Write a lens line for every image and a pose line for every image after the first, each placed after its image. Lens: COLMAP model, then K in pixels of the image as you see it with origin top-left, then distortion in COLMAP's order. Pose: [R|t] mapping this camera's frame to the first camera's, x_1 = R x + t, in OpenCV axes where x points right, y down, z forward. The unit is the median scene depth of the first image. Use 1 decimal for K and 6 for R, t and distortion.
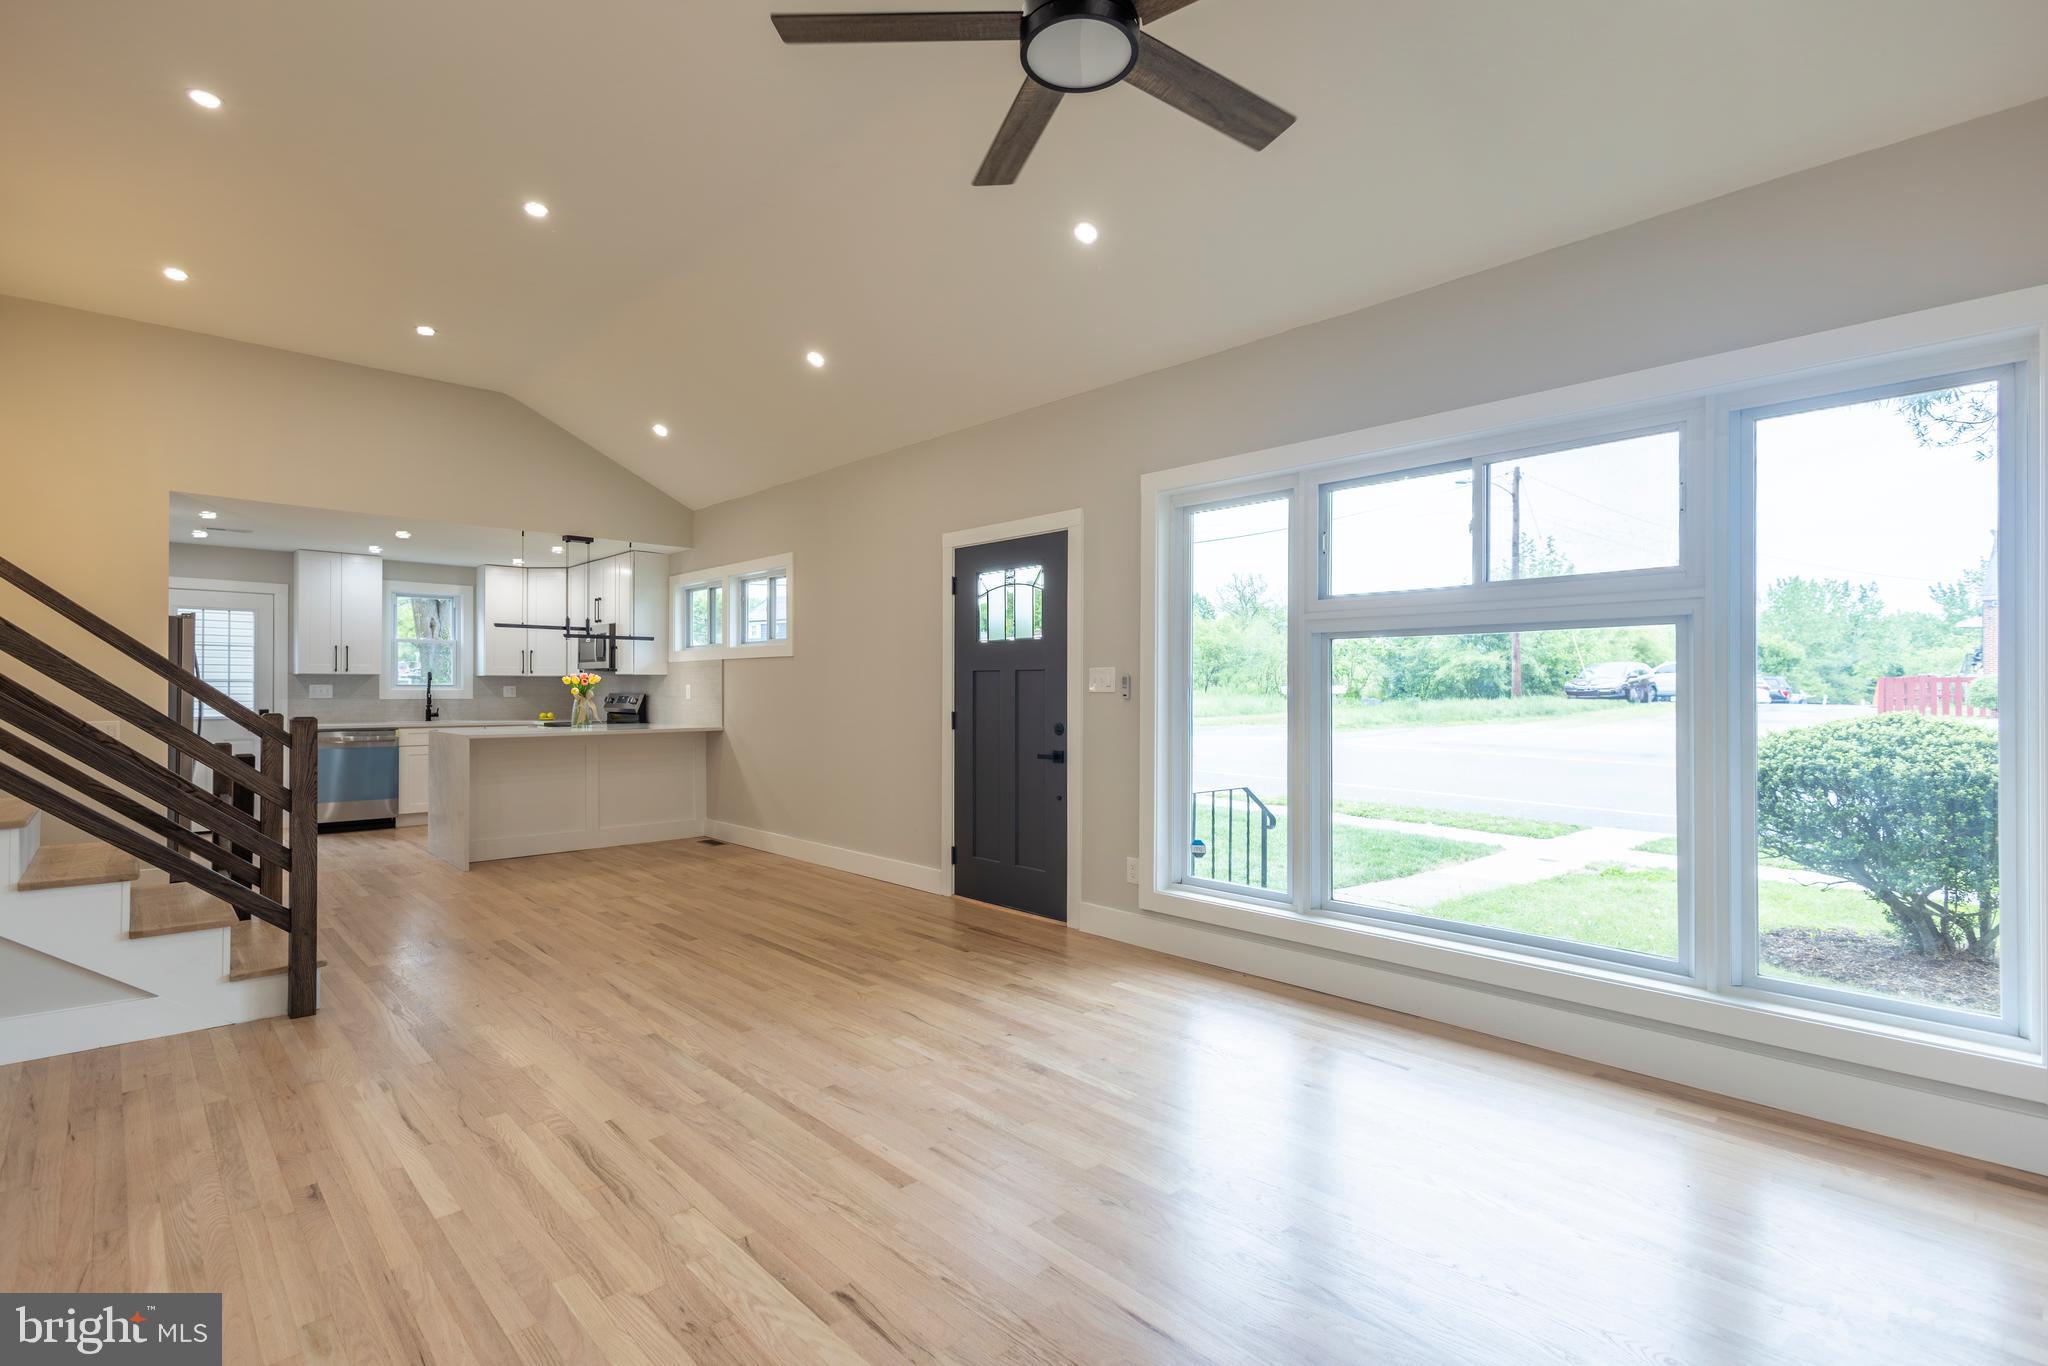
lens RADIAL K [[942.5, 0, 1015.8], [0, 942.5, 690.2], [0, 0, 1]] dist [0.000840, -0.000028]
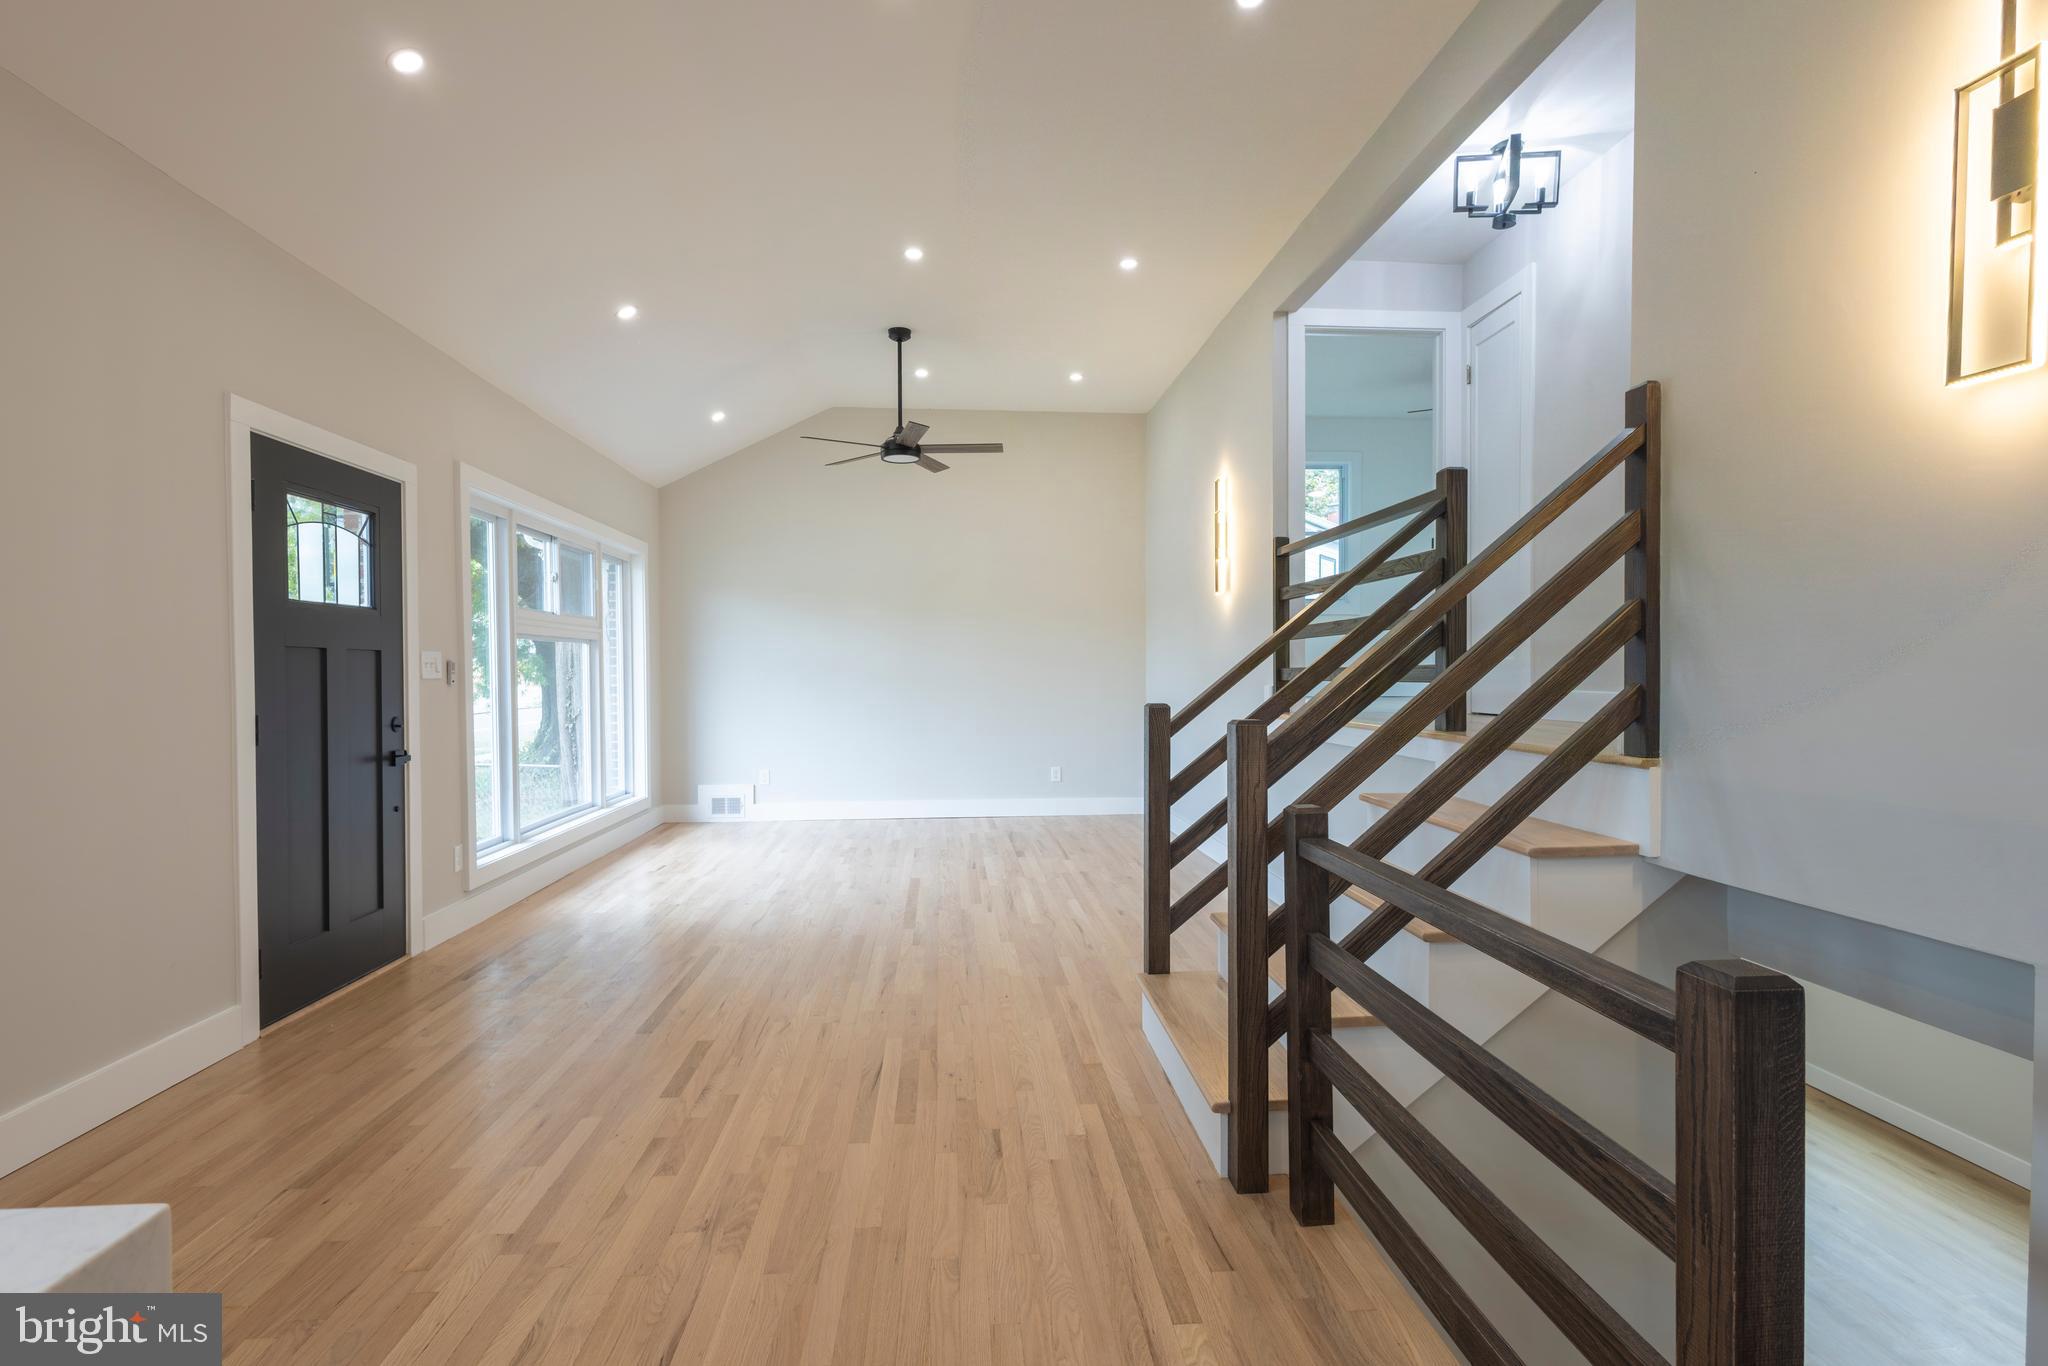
lens RADIAL K [[979.4, 0, 1021.5], [0, 979.4, 678.2], [0, 0, 1]] dist [0.002443, -0.000744]
pose [[-0.773202, -0.001042, 0.634159, -0.687706], [0.005403, 0.999952, 0.008231, -0.001951], [-0.634136, 0.009791, -0.773159, 0.993807]]
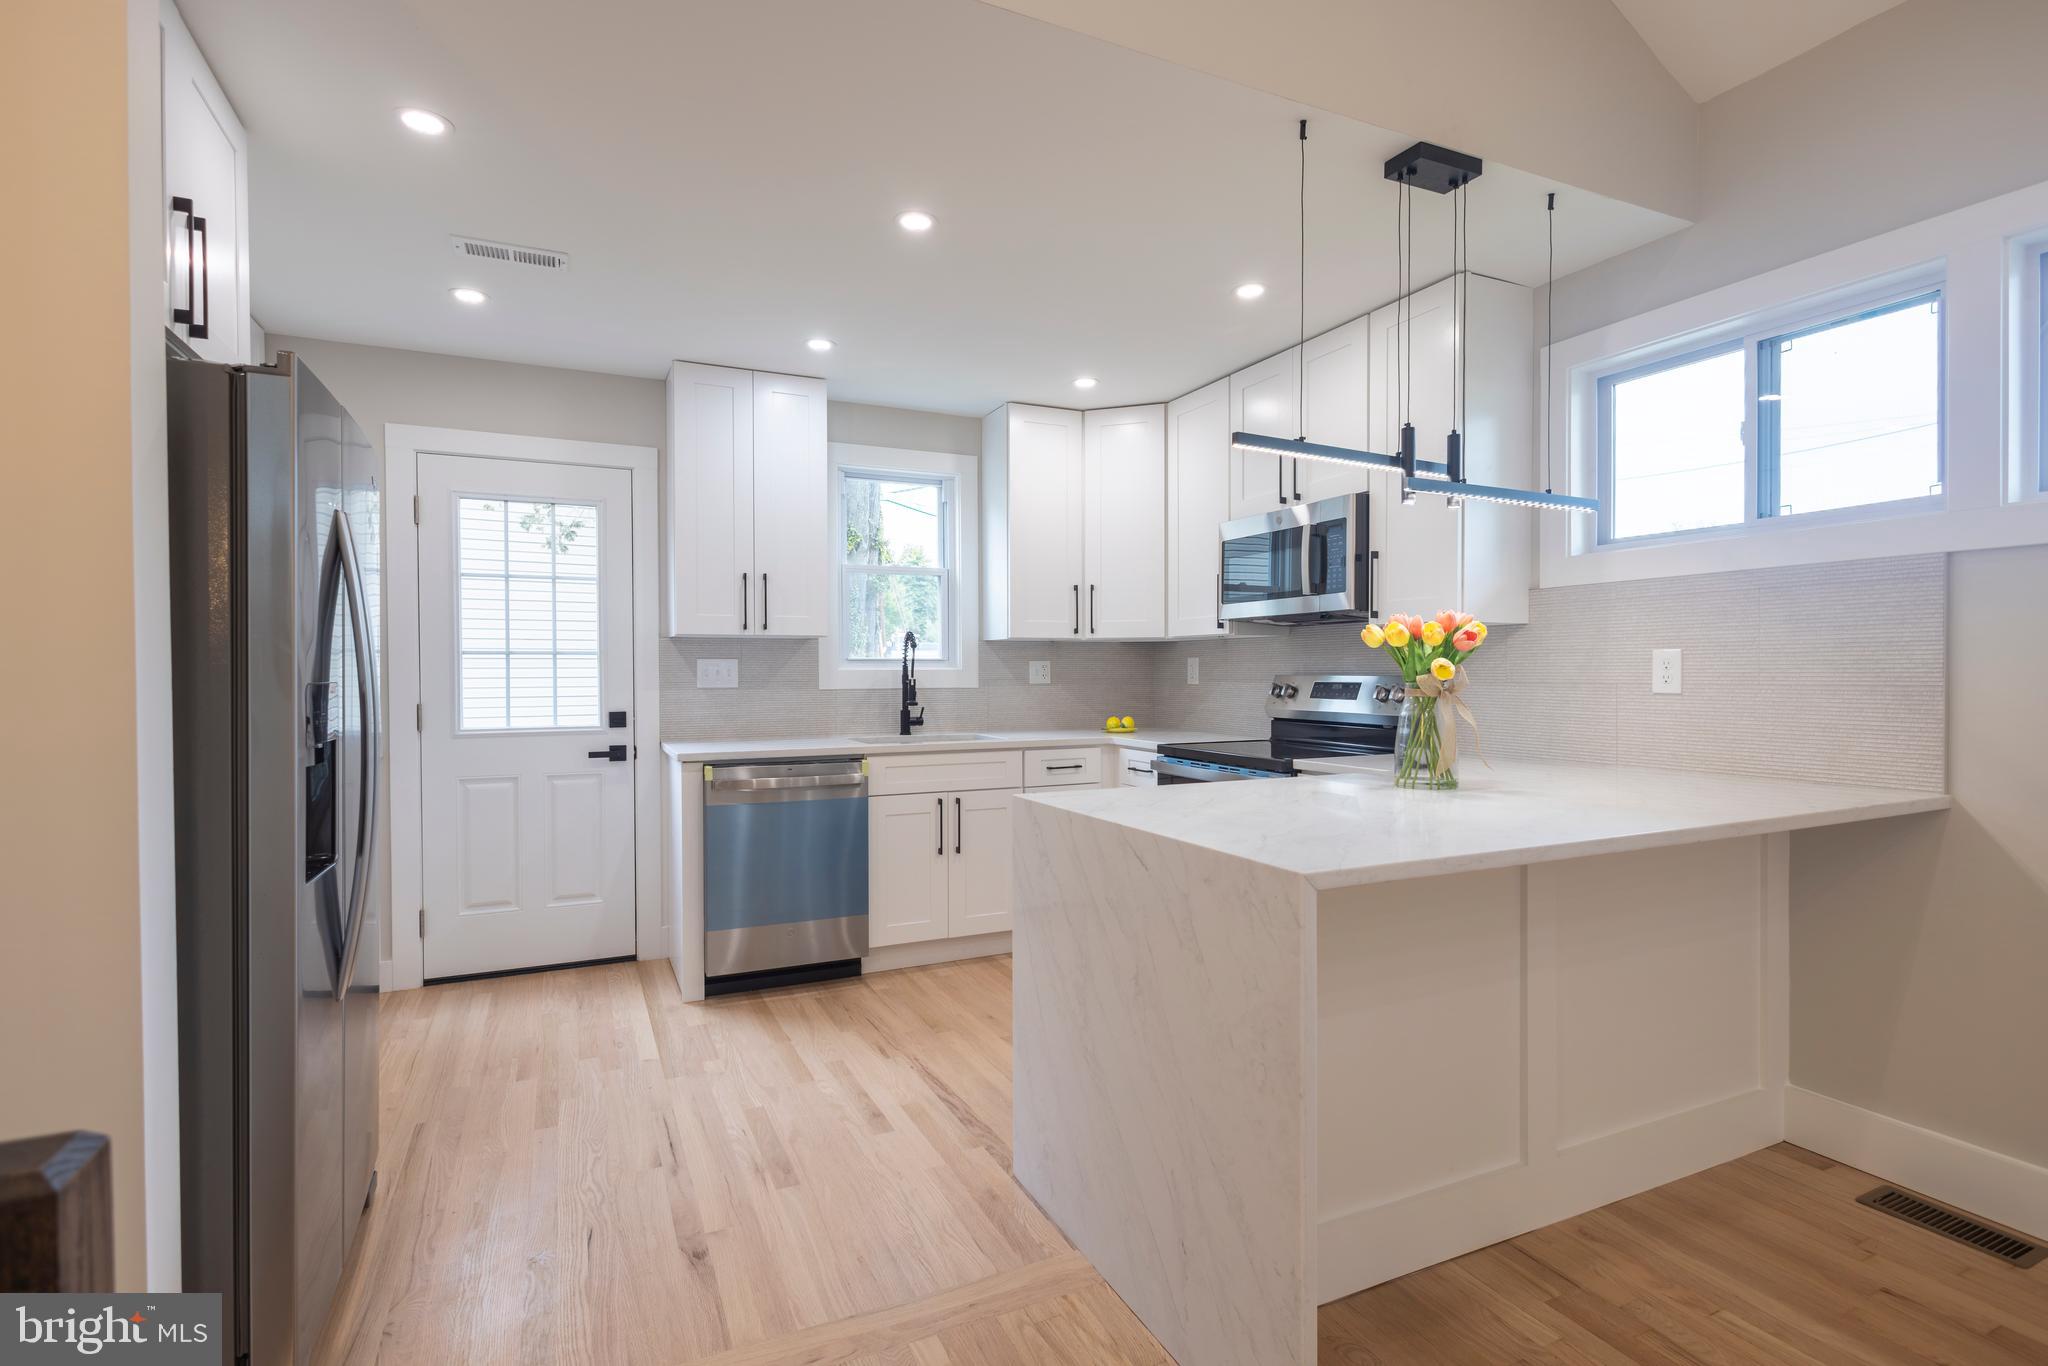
lens RADIAL K [[979.4, 0, 1021.5], [0, 979.4, 678.2], [0, 0, 1]] dist [0.002443, -0.000744]
pose [[0.948234, -0.001930, -0.317567, -0.559957], [0.004550, 0.999961, 0.007506, 0.000709], [0.317541, -0.008562, 0.948206, 0.747388]]
